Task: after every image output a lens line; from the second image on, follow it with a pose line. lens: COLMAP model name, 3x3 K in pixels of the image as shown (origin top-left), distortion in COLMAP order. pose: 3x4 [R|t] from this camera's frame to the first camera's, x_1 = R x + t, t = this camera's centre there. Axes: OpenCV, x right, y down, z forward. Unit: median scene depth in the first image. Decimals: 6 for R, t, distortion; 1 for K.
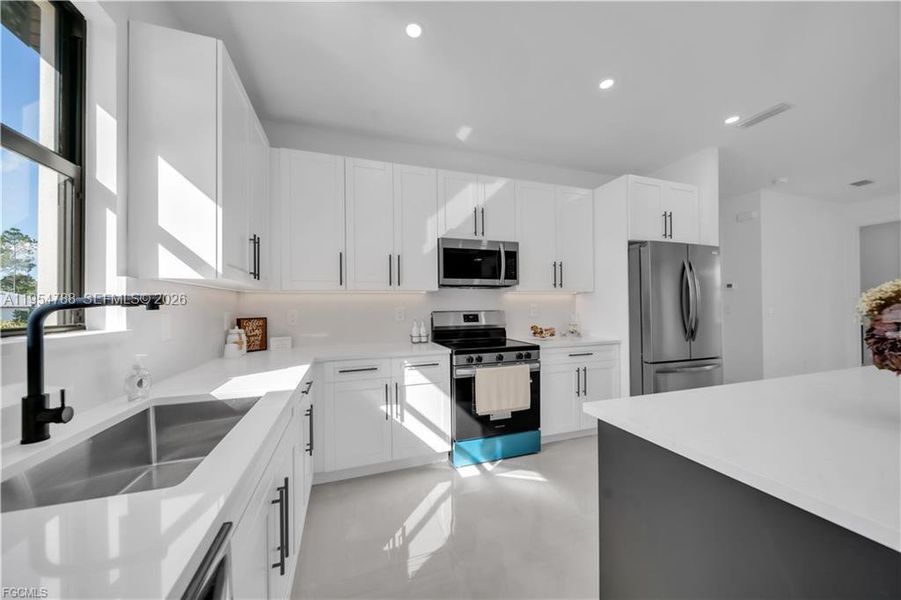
lens RADIAL K [[309.7, 0, 451.2], [0, 309.7, 304.1], [0, 0, 1]] dist [0.001126, 0.000081]
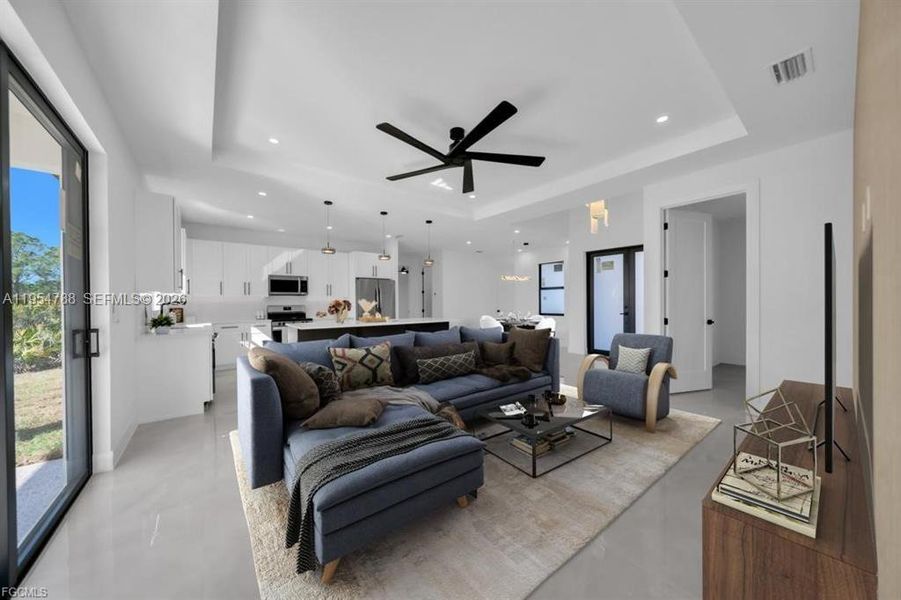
lens RADIAL K [[309.7, 0, 451.2], [0, 309.7, 304.1], [0, 0, 1]] dist [0.001126, 0.000081]
pose [[0.941910, -0.000027, 0.335864, 0.473116], [-0.003389, 0.999948, 0.009584, -0.014798], [-0.335847, -0.010165, 0.941862, -1.696724]]
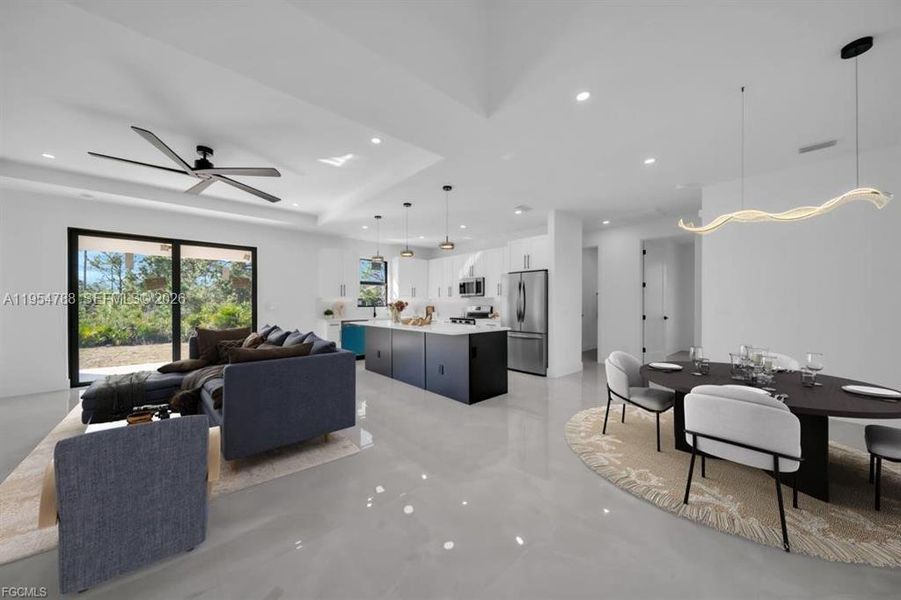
lens RADIAL K [[309.7, 0, 451.2], [0, 309.7, 304.1], [0, 0, 1]] dist [0.001126, 0.000081]
pose [[0.399597, 0.006127, -0.916670, 2.441163], [0.000470, 0.999976, 0.006888, -0.008487], [0.916691, -0.003184, 0.399585, -0.203372]]
